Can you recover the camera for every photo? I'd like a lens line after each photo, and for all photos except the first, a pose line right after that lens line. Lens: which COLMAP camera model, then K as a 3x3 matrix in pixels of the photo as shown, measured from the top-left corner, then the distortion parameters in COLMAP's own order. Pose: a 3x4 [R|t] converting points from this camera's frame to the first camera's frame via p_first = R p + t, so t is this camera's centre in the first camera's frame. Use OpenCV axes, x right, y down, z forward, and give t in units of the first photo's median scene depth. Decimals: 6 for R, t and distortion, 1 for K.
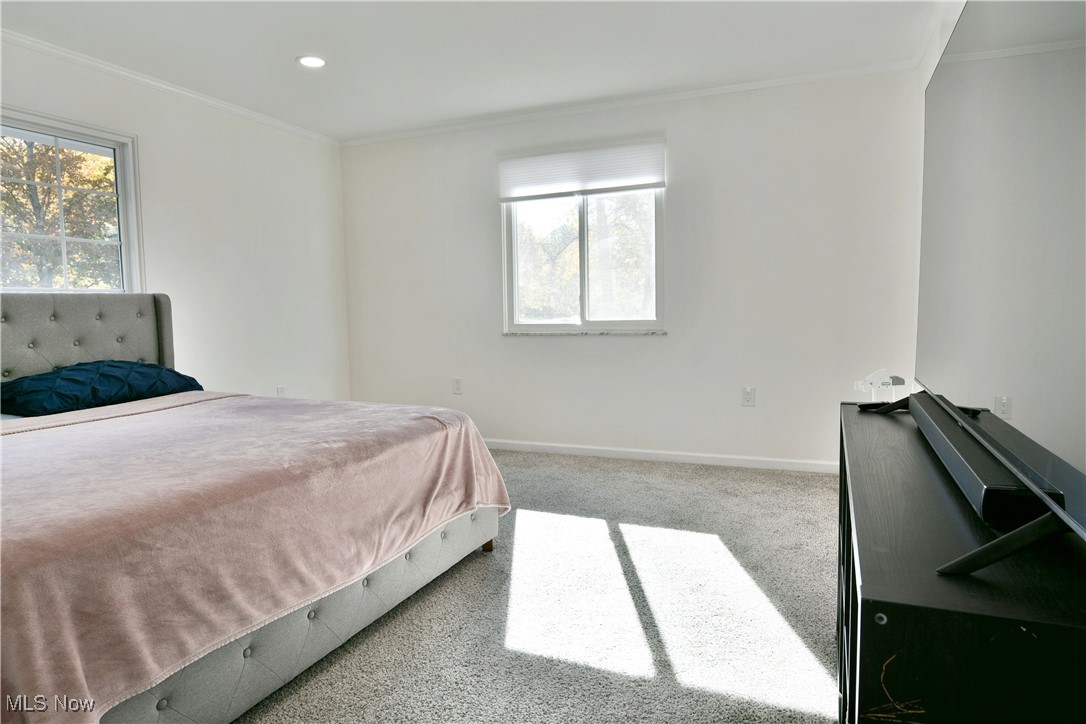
lens RADIAL K [[662.0, 0, 540.3], [0, 662.0, 365.6], [0, 0, 1]] dist [-0.000945, -0.018458]
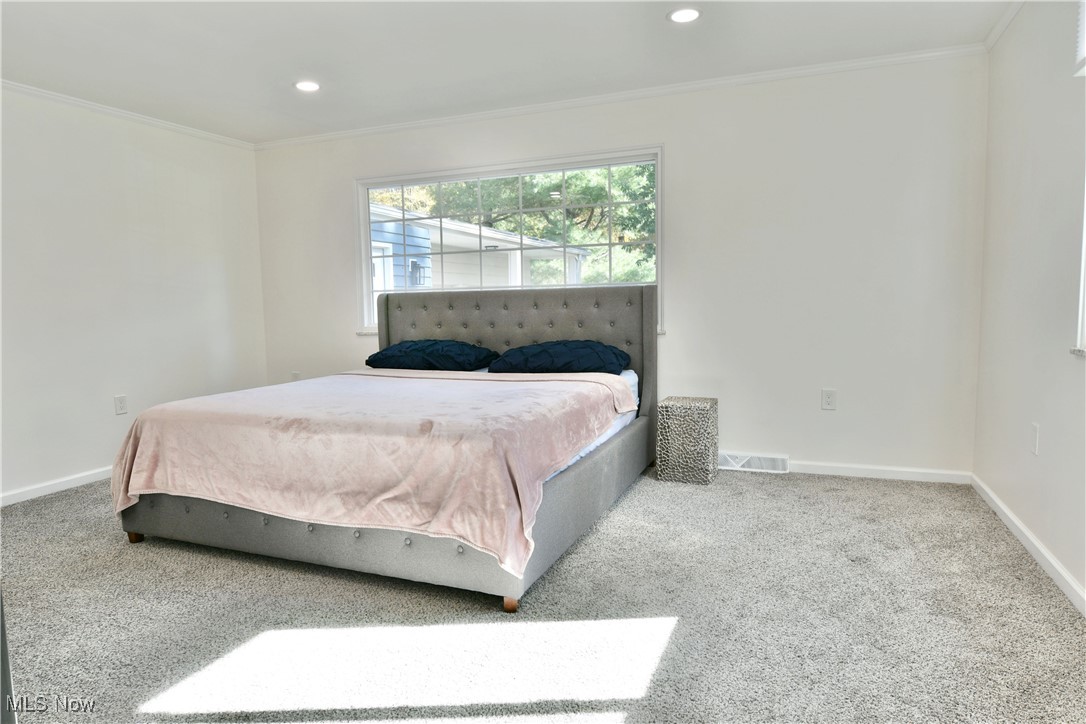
lens RADIAL K [[662.0, 0, 540.3], [0, 662.0, 365.6], [0, 0, 1]] dist [-0.000945, -0.018458]
pose [[0.012897, 0.109512, -0.993902, 0.696790], [-0.068032, 0.991777, 0.108395, -0.103268], [0.997600, 0.066219, 0.020242, 1.016534]]
